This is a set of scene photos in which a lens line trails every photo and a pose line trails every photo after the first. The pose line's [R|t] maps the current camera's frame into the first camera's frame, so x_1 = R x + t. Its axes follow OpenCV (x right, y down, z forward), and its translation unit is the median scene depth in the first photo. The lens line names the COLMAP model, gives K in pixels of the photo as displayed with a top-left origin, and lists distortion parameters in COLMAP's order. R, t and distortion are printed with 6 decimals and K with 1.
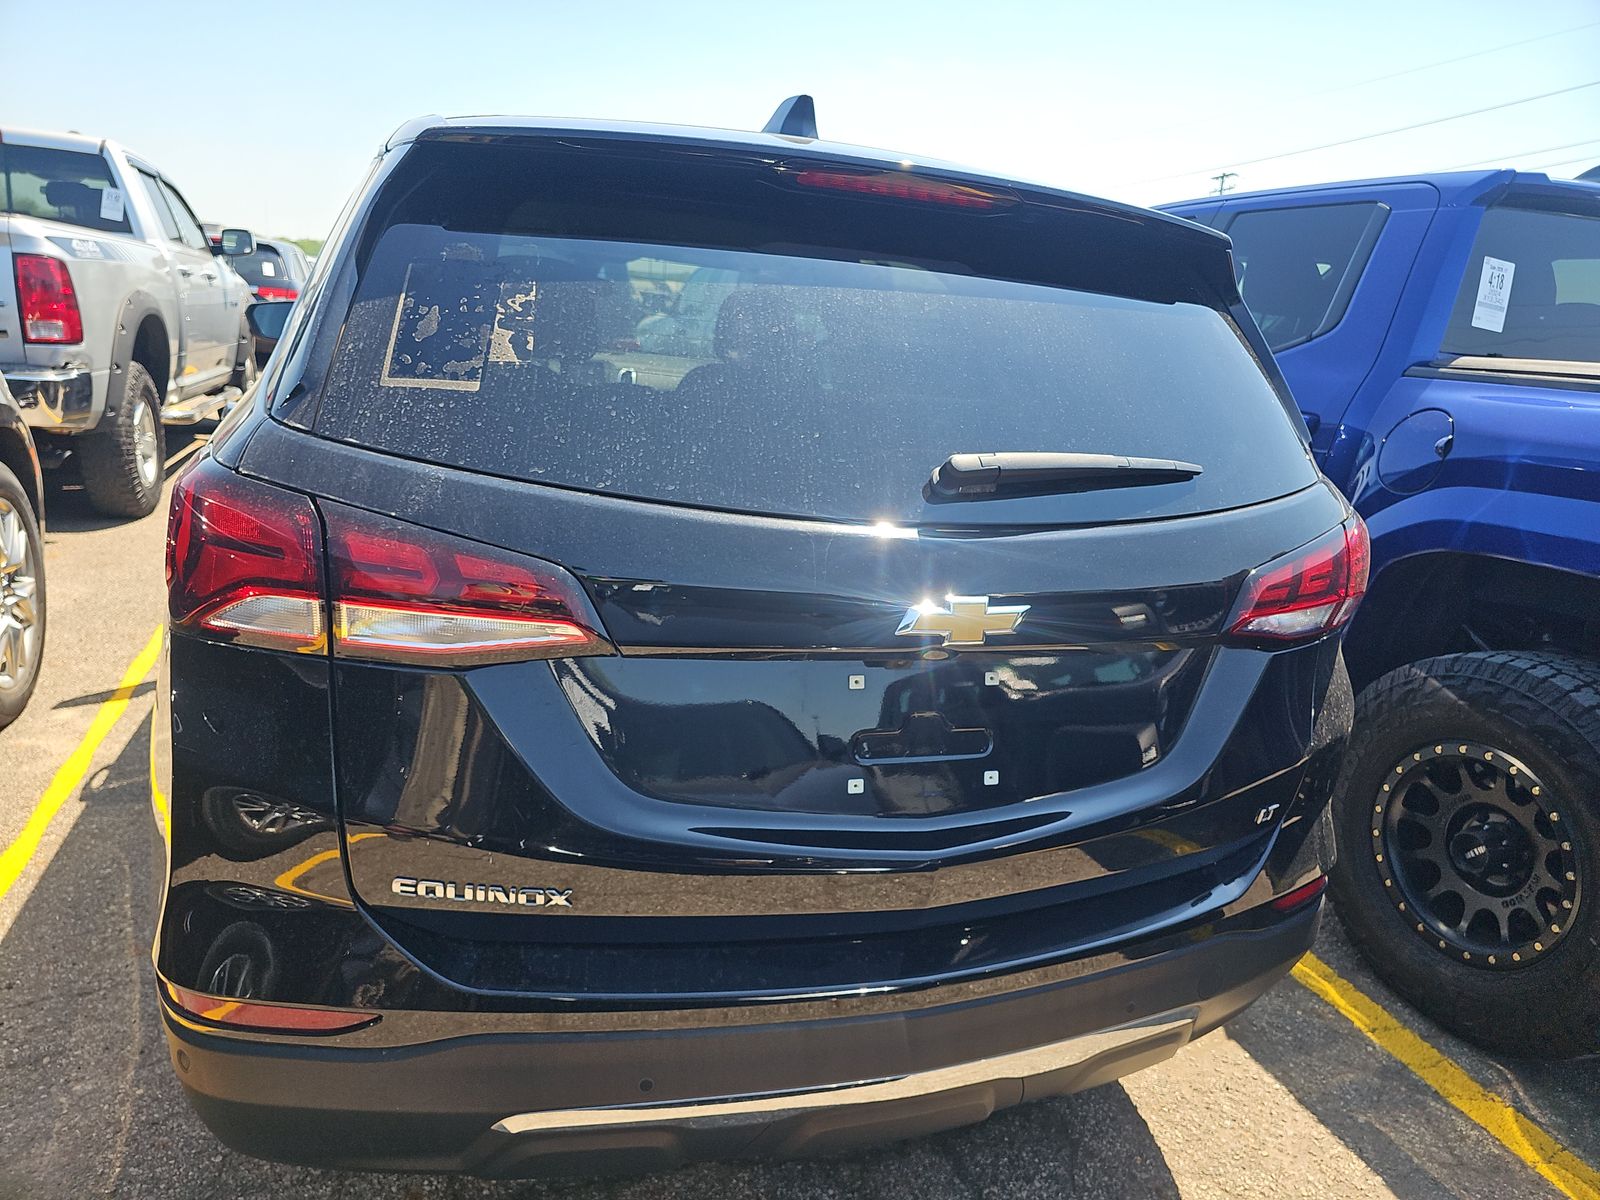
lens RADIAL K [[1101.8, 0, 795.3], [0, 1101.8, 600.6], [0, 0, 1]] dist [0.057784, -0.052242]
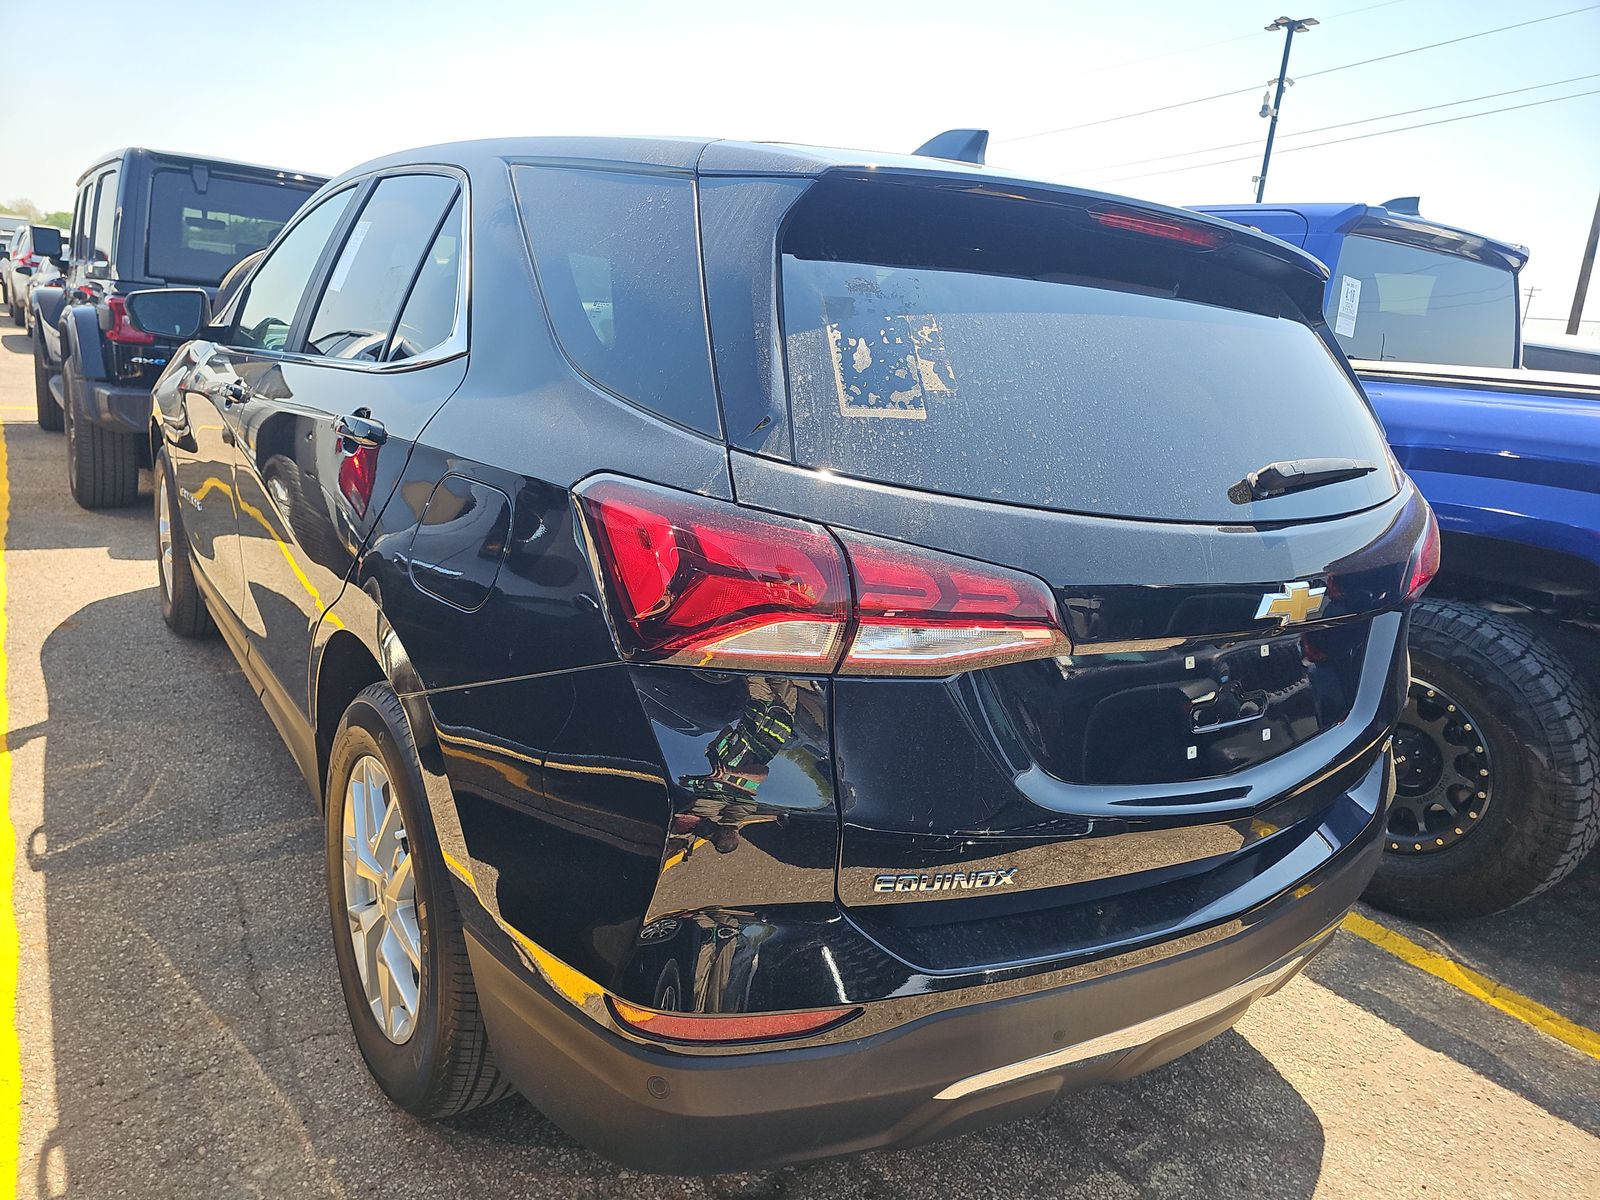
lens RADIAL K [[1101.8, 0, 795.3], [0, 1101.8, 600.6], [0, 0, 1]] dist [0.057784, -0.052242]
pose [[0.958058, -0.061590, 0.279876, -0.485154], [0.056171, 0.998046, 0.027350, -0.033453], [-0.281014, -0.010482, 0.959646, 0.003219]]
